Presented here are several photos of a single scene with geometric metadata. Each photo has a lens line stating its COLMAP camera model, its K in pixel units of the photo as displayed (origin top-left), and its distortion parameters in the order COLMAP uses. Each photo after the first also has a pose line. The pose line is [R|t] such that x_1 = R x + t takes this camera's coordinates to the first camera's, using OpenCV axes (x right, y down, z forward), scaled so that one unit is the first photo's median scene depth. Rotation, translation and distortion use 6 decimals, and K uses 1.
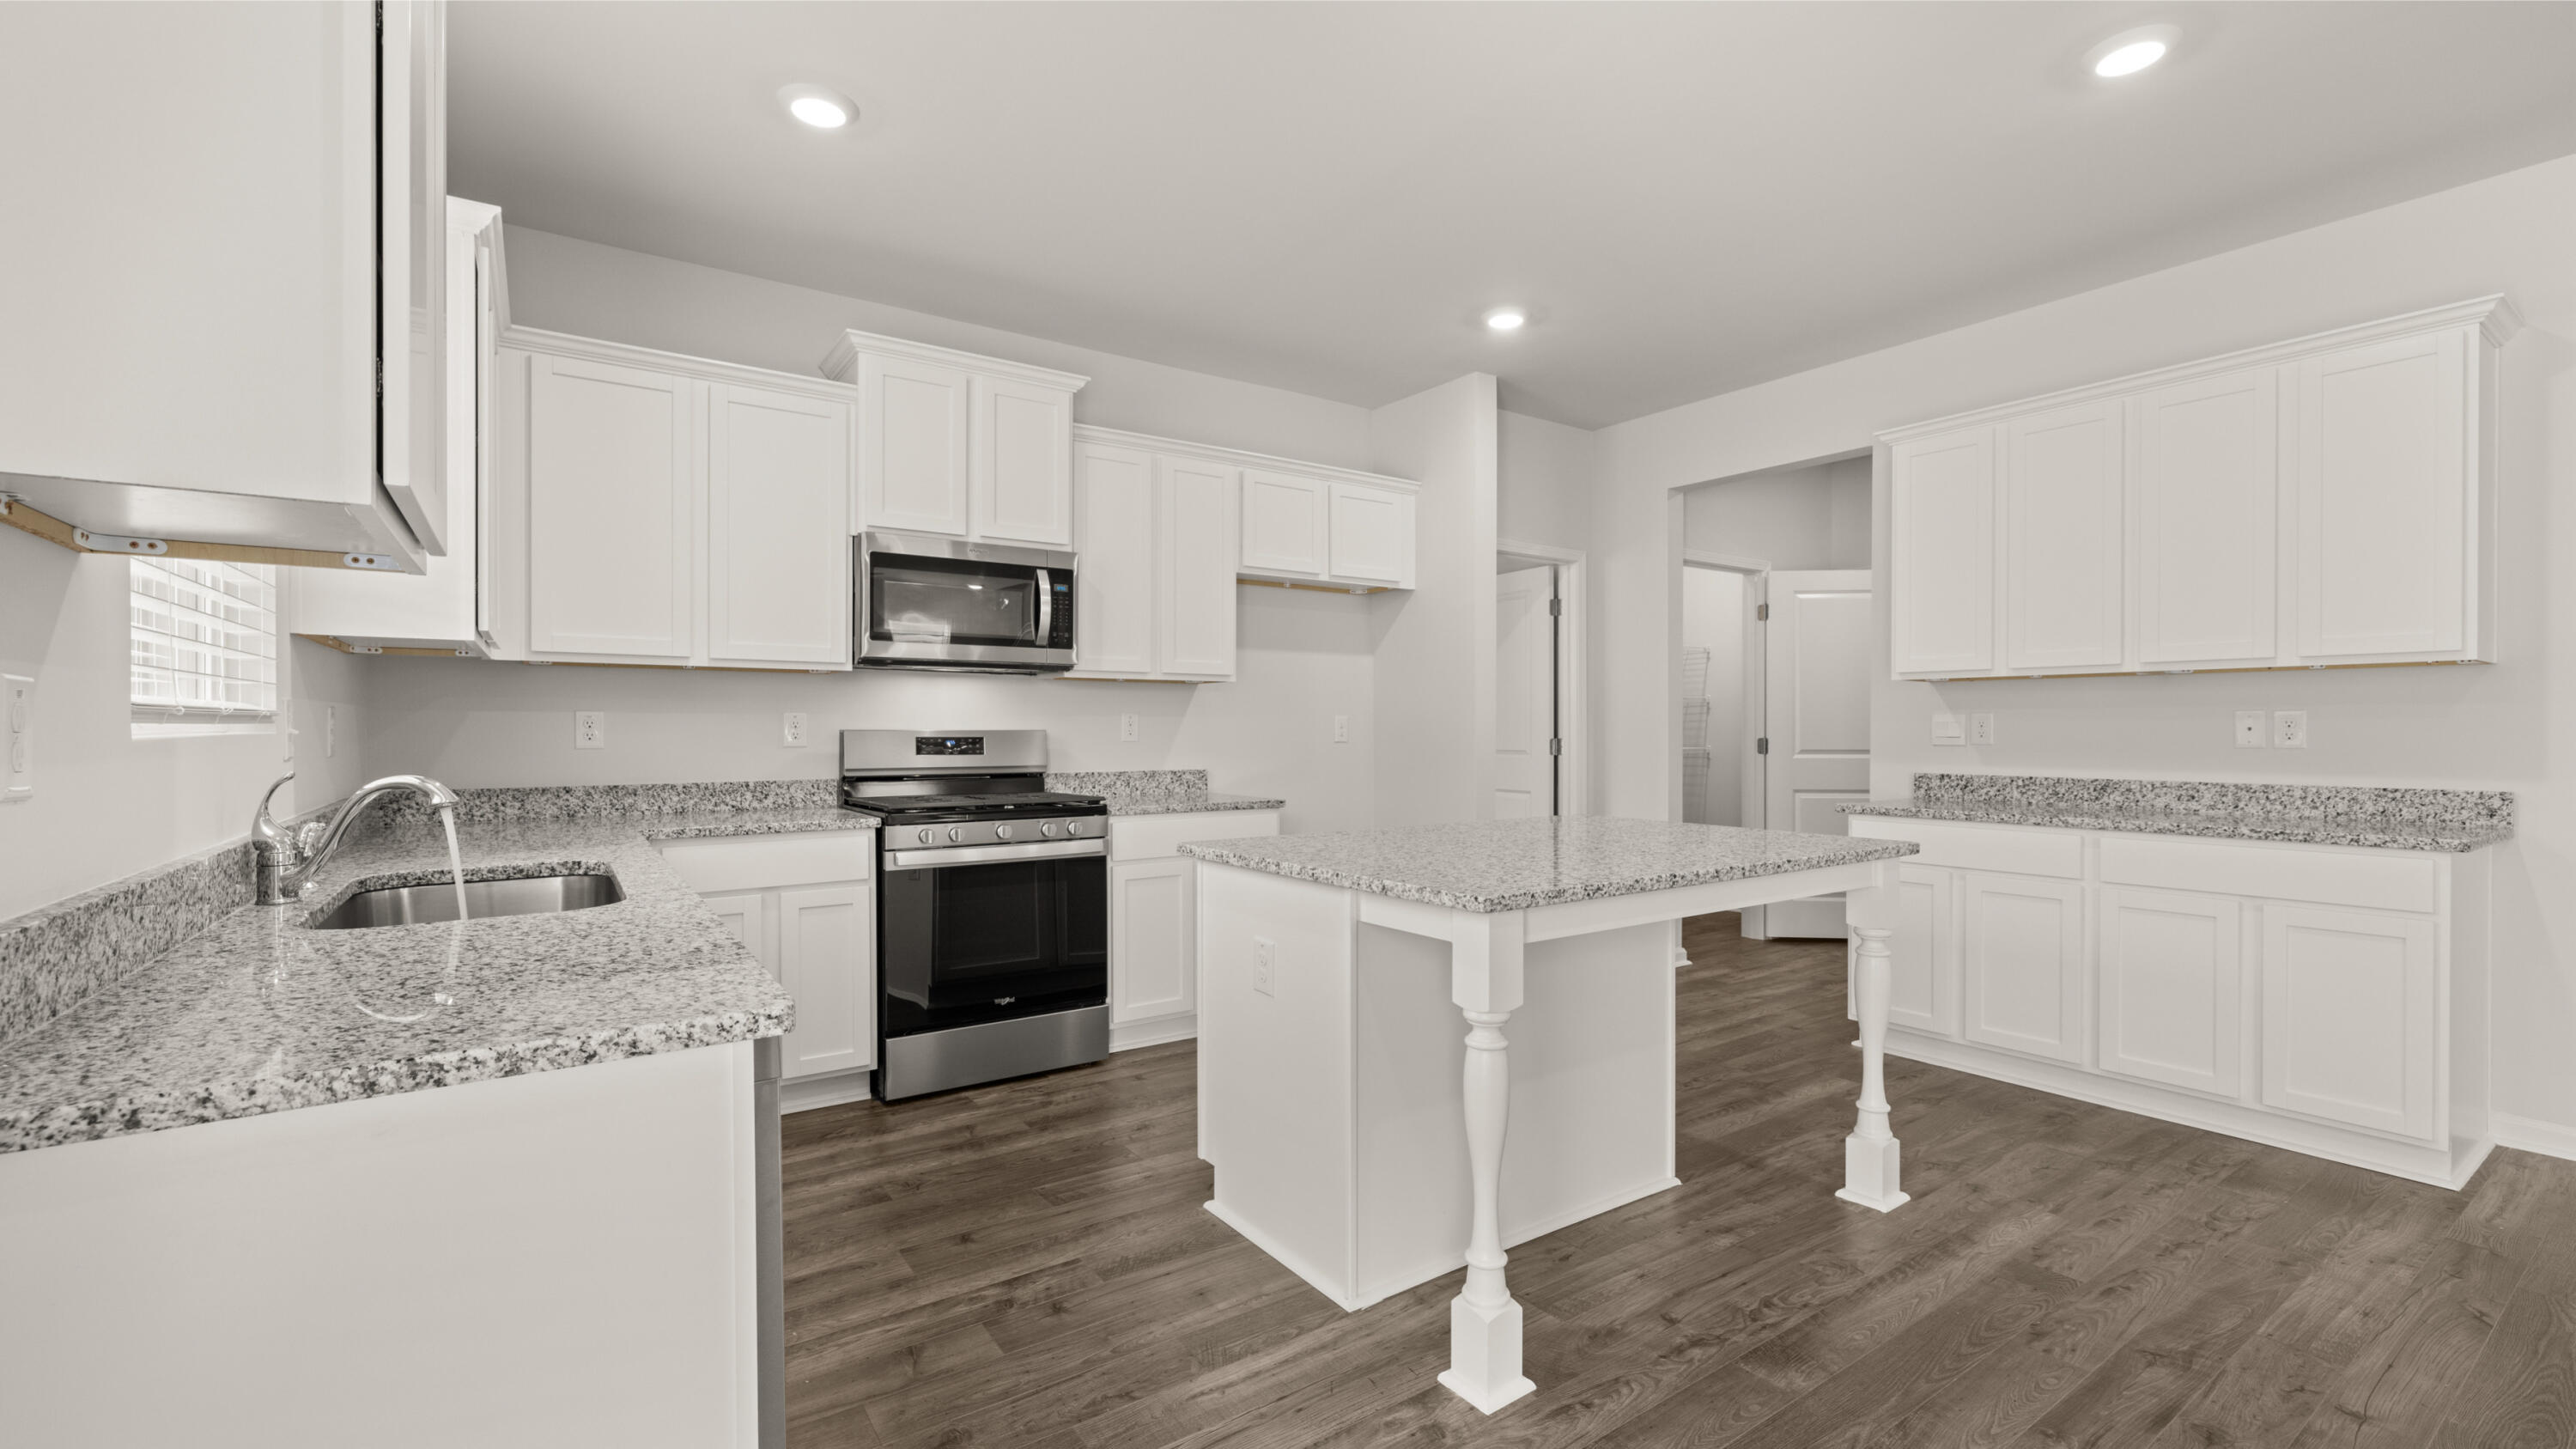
lens RADIAL K [[1087.6, 0, 1270.9], [0, 1087.6, 730.2], [0, 0, 1]] dist [-0.002330, 0.000197]
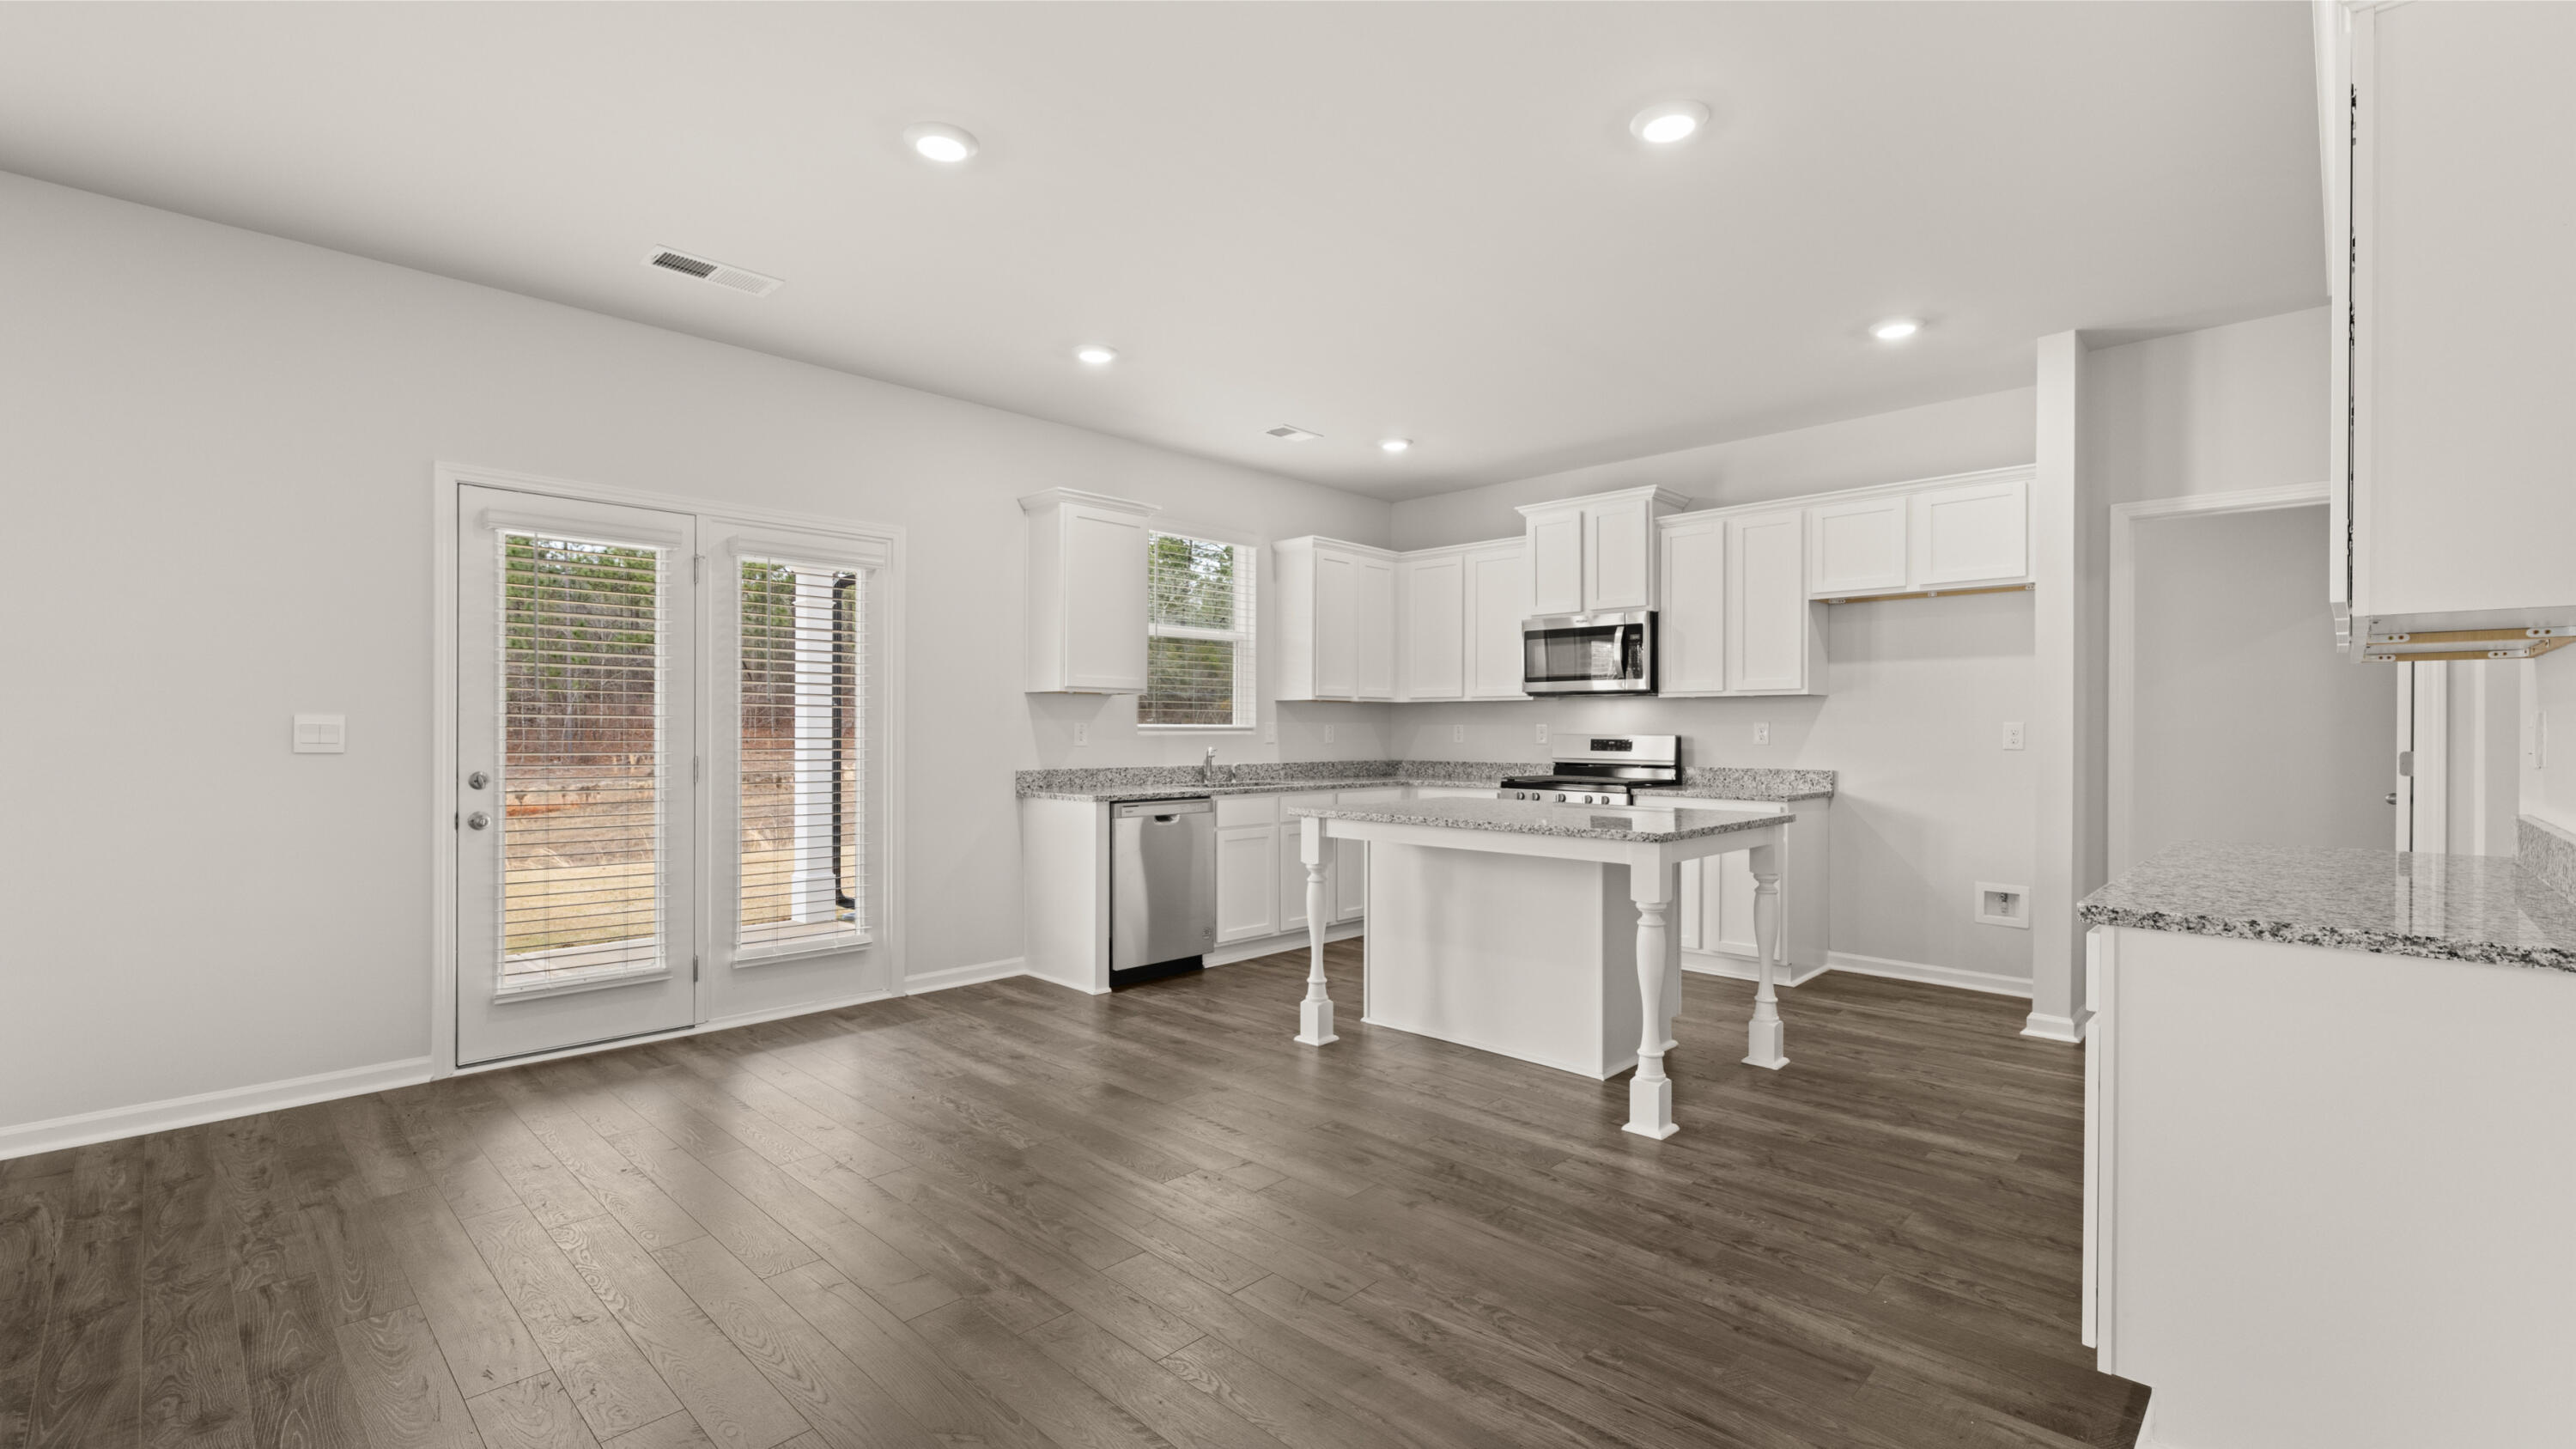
lens RADIAL K [[1087.6, 0, 1276.4], [0, 1087.6, 731.4], [0, 0, 1]] dist [-0.002330, 0.000197]
pose [[0.189436, 0.000301, -0.981893, 1.181240], [-0.005216, 0.999986, -0.000700, -0.001655], [0.981879, 0.005254, 0.189435, 0.266489]]
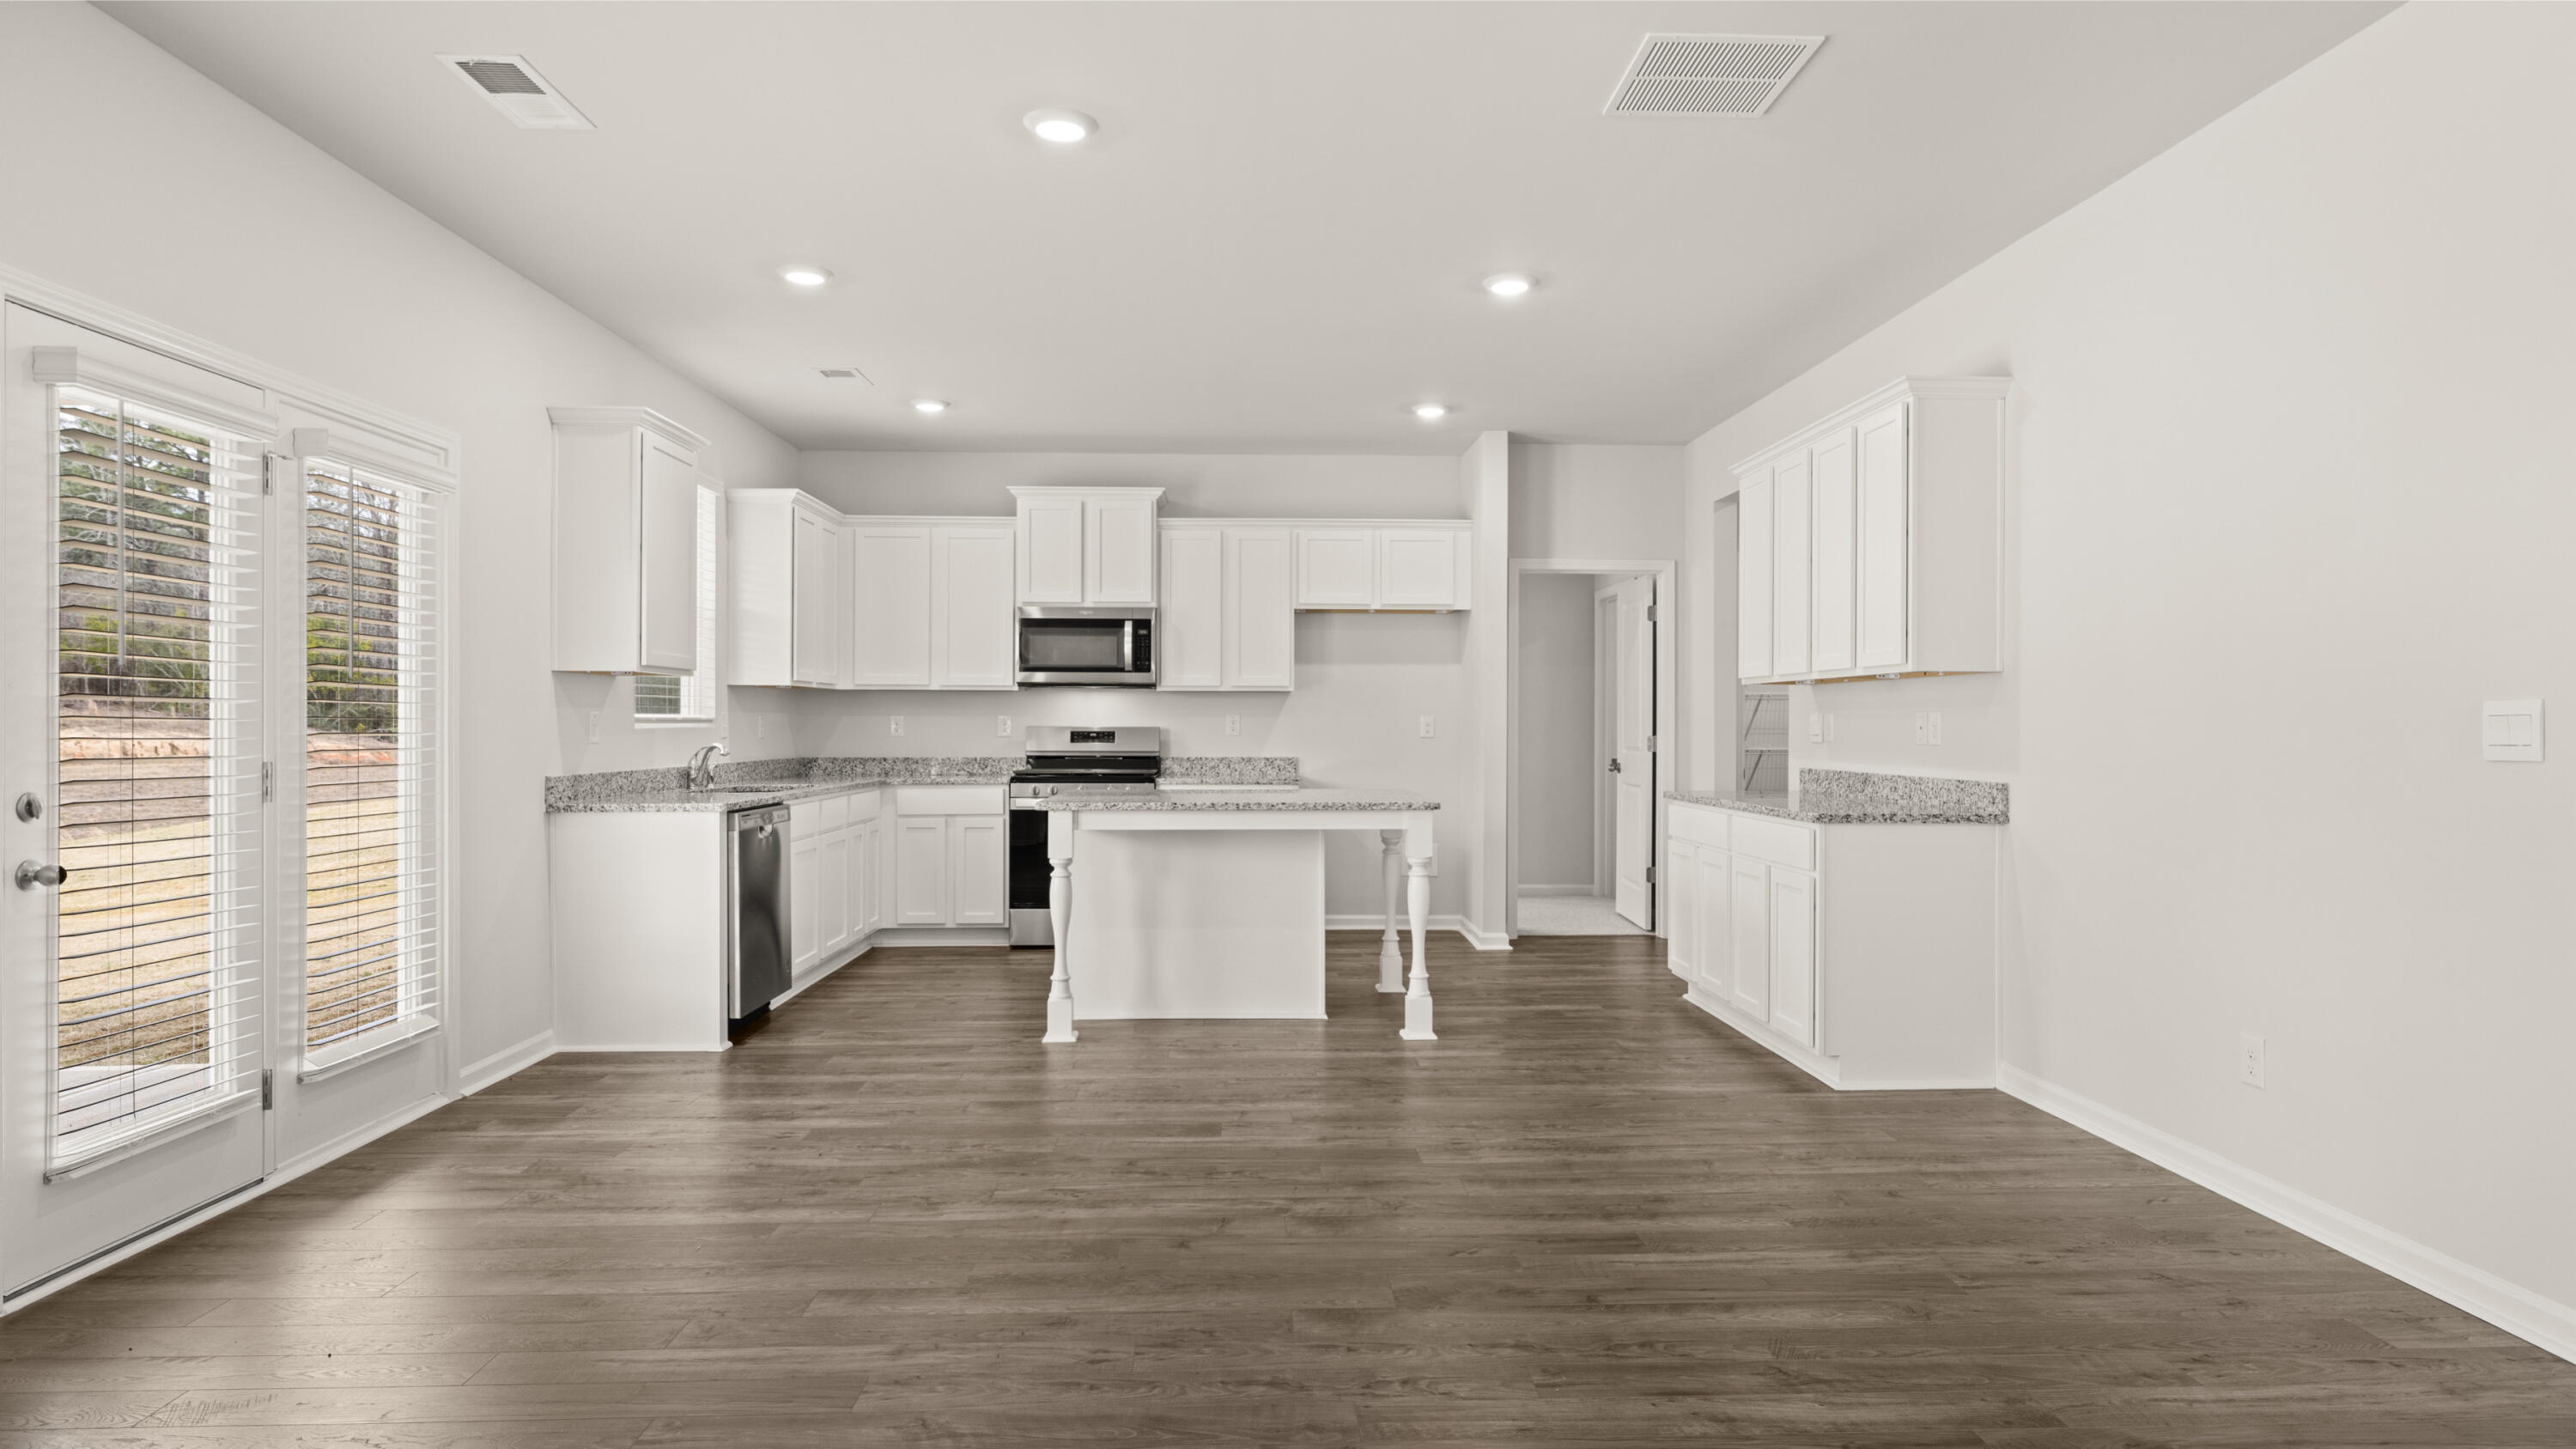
lens RADIAL K [[1401.0, 0, 1259.4], [0, 1401.0, 717.3], [0, 0, 1]] dist [-0.000147, -0.002056]
pose [[0.838243, -0.001366, -0.545295, 1.030453], [-0.003750, 0.999959, -0.008270, 0.002184], [0.545284, 0.008977, 0.838203, -0.548668]]
